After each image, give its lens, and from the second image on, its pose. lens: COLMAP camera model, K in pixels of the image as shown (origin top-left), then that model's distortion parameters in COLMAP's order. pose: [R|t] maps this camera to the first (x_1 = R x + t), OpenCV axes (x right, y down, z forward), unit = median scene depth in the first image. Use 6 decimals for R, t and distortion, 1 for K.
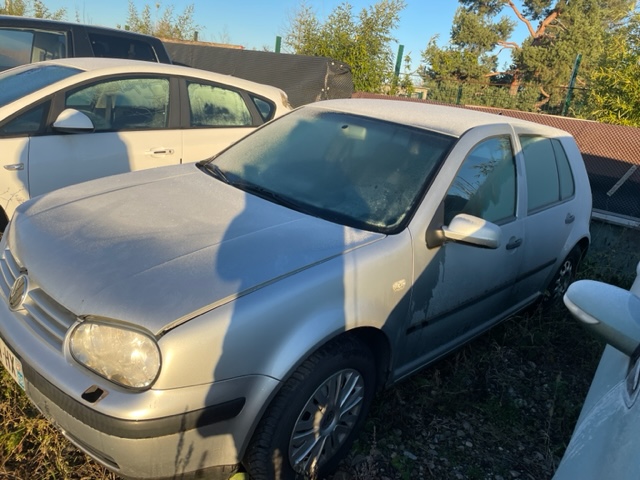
lens RADIAL K [[479.2, 0, 320.0], [0, 479.2, 240.0], [0, 0, 1]] dist [0.065592, -0.082824]
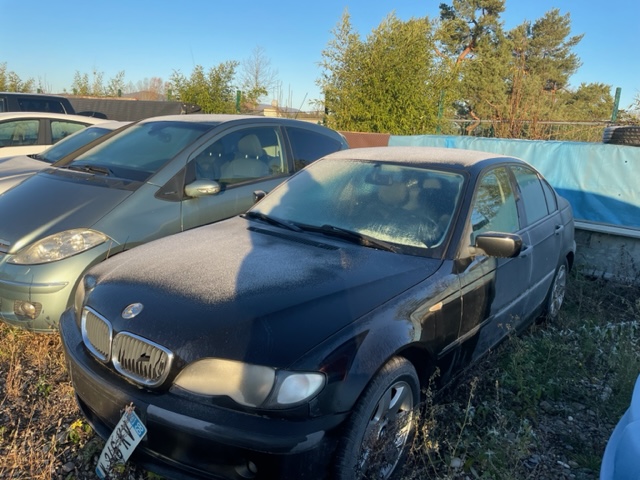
lens RADIAL K [[484.1, 0, 320.0], [0, 484.1, 240.0], [0, 0, 1]] dist [0.069236, -0.083977]
pose [[0.997627, -0.066341, -0.018419, 0.464649], [0.064668, 0.994693, -0.080023, 0.212874], [0.023630, 0.078642, 0.996623, -0.505976]]
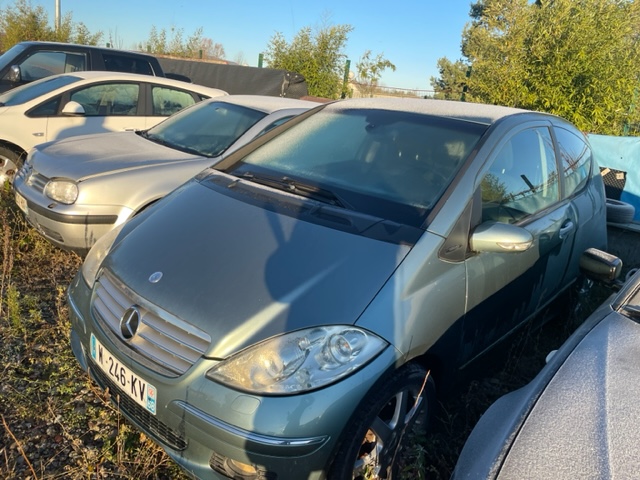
lens RADIAL K [[484.1, 0, 320.0], [0, 484.1, 240.0], [0, 0, 1]] dist [0.069236, -0.083977]
pose [[0.996471, 0.019972, -0.081524, 0.234044], [-0.022144, 0.999421, -0.025827, 0.112516], [0.080961, 0.027541, 0.996337, -0.291786]]
